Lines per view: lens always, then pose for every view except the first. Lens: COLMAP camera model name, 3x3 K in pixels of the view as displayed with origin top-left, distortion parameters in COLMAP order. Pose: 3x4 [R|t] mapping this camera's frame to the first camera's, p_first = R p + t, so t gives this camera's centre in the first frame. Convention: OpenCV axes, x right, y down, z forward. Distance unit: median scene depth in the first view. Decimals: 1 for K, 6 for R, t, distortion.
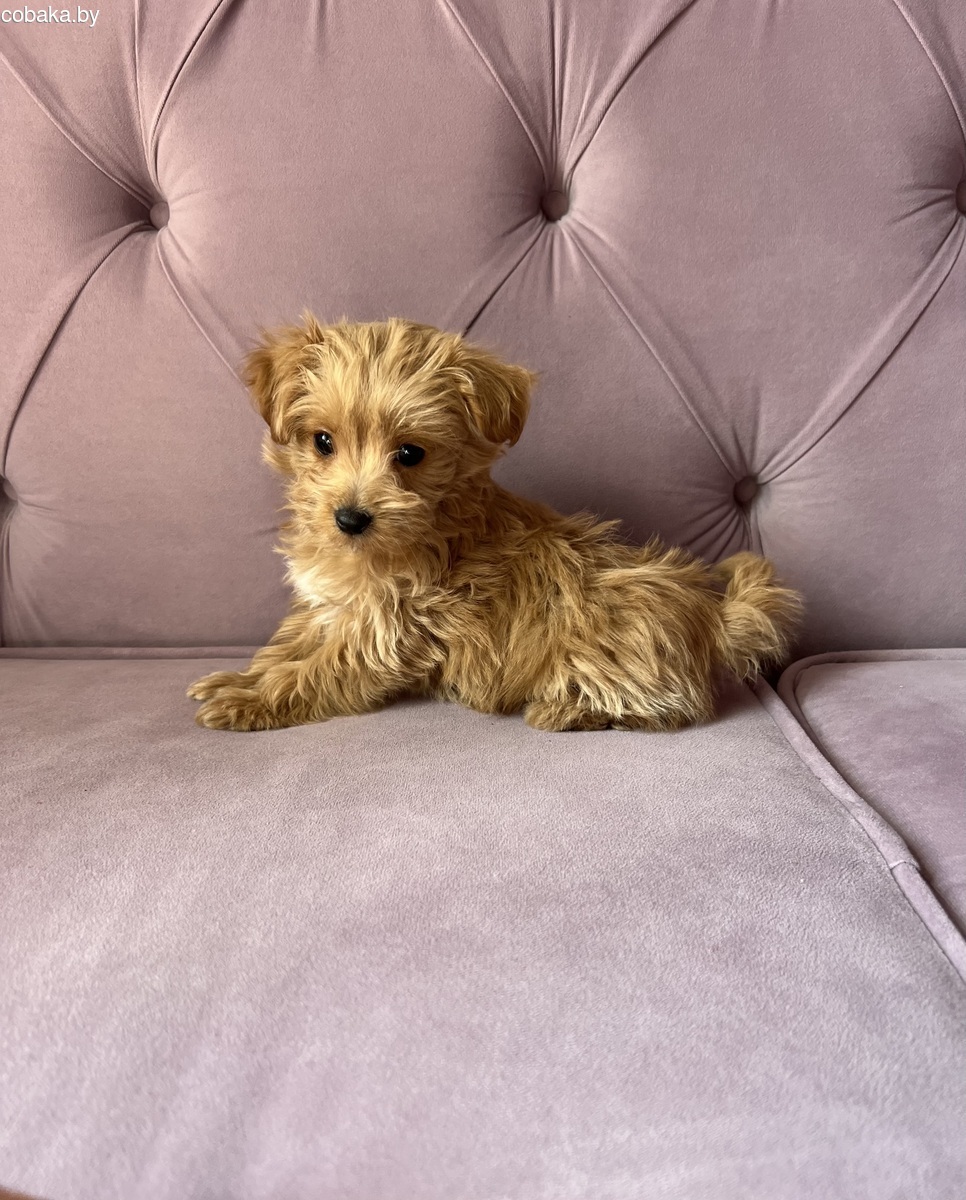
lens RADIAL K [[977.5, 0, 480.1], [0, 977.5, 649.3], [0, 0, 1]] dist [0.004765, -0.018855]
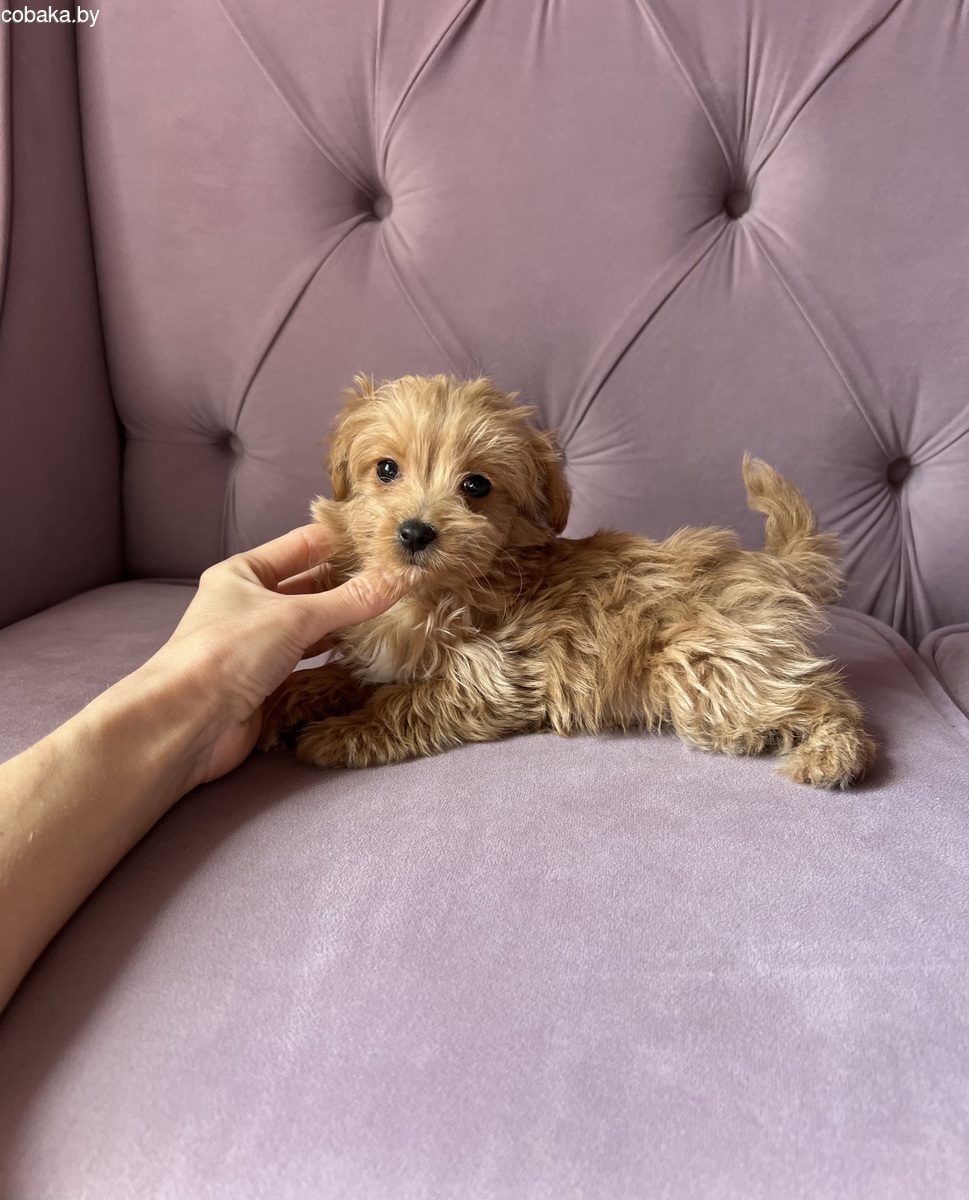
lens RADIAL K [[992.8, 0, 492.1], [0, 992.8, 646.3], [0, 0, 1]] dist [-0.000975, -0.002517]
pose [[0.993431, 0.057676, -0.098833, -0.061569], [-0.054847, 0.998010, 0.031113, 0.023924], [0.100431, -0.025488, 0.994617, -0.157340]]
